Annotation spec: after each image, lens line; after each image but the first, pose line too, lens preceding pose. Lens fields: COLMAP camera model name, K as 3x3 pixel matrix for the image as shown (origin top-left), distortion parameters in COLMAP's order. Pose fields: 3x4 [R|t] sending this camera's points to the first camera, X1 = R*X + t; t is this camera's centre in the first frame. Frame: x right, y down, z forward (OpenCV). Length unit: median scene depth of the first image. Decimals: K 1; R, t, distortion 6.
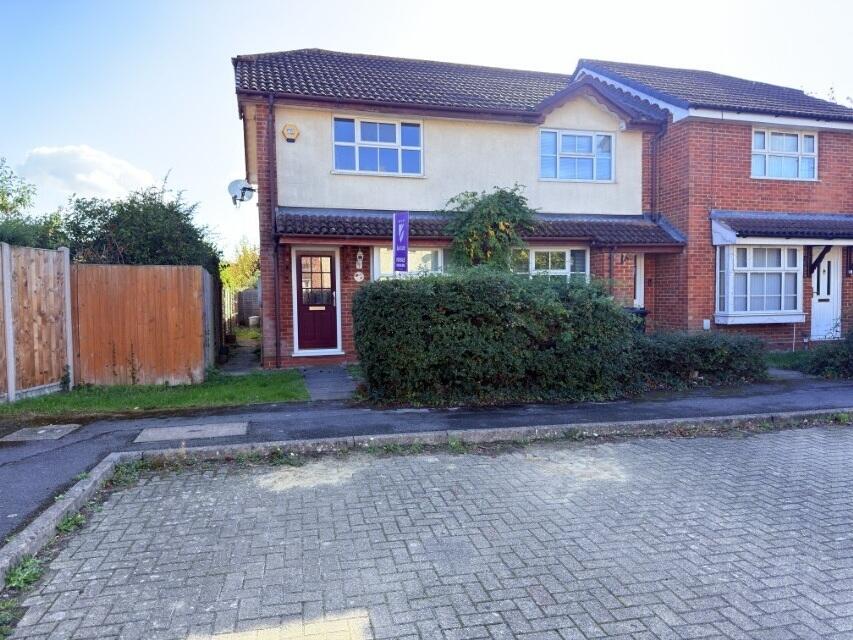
lens RADIAL K [[598.8, 0, 426.5], [0, 598.8, 320.0], [0, 0, 1]] dist [0.007008, 0.004971]
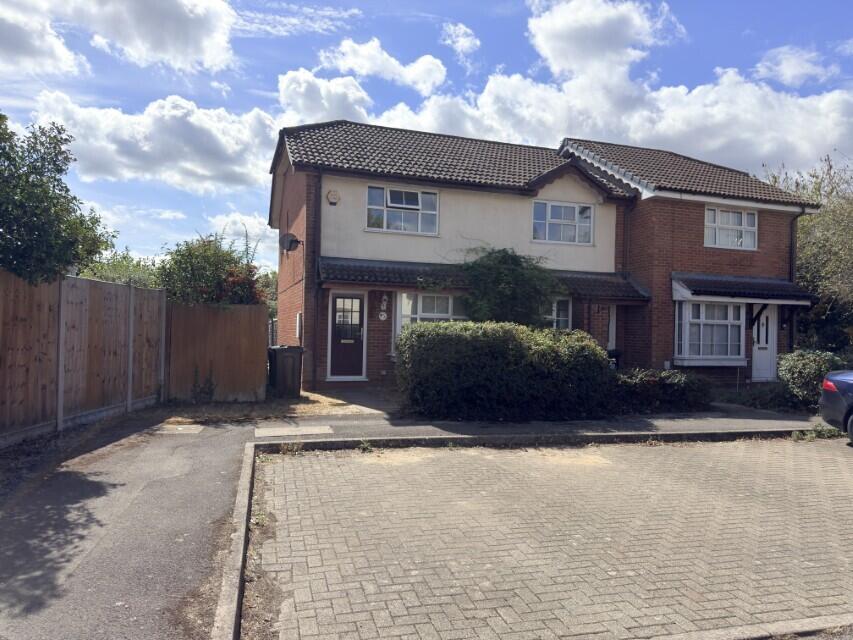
lens RADIAL K [[594.0, 0, 426.5], [0, 594.0, 320.0], [0, 0, 1]] dist [0.036683, -0.002504]
pose [[0.998265, 0.034178, 0.047955, -0.080136], [-0.031354, 0.997798, -0.058455, 0.001937], [-0.049848, 0.056850, 0.997138, -0.187690]]
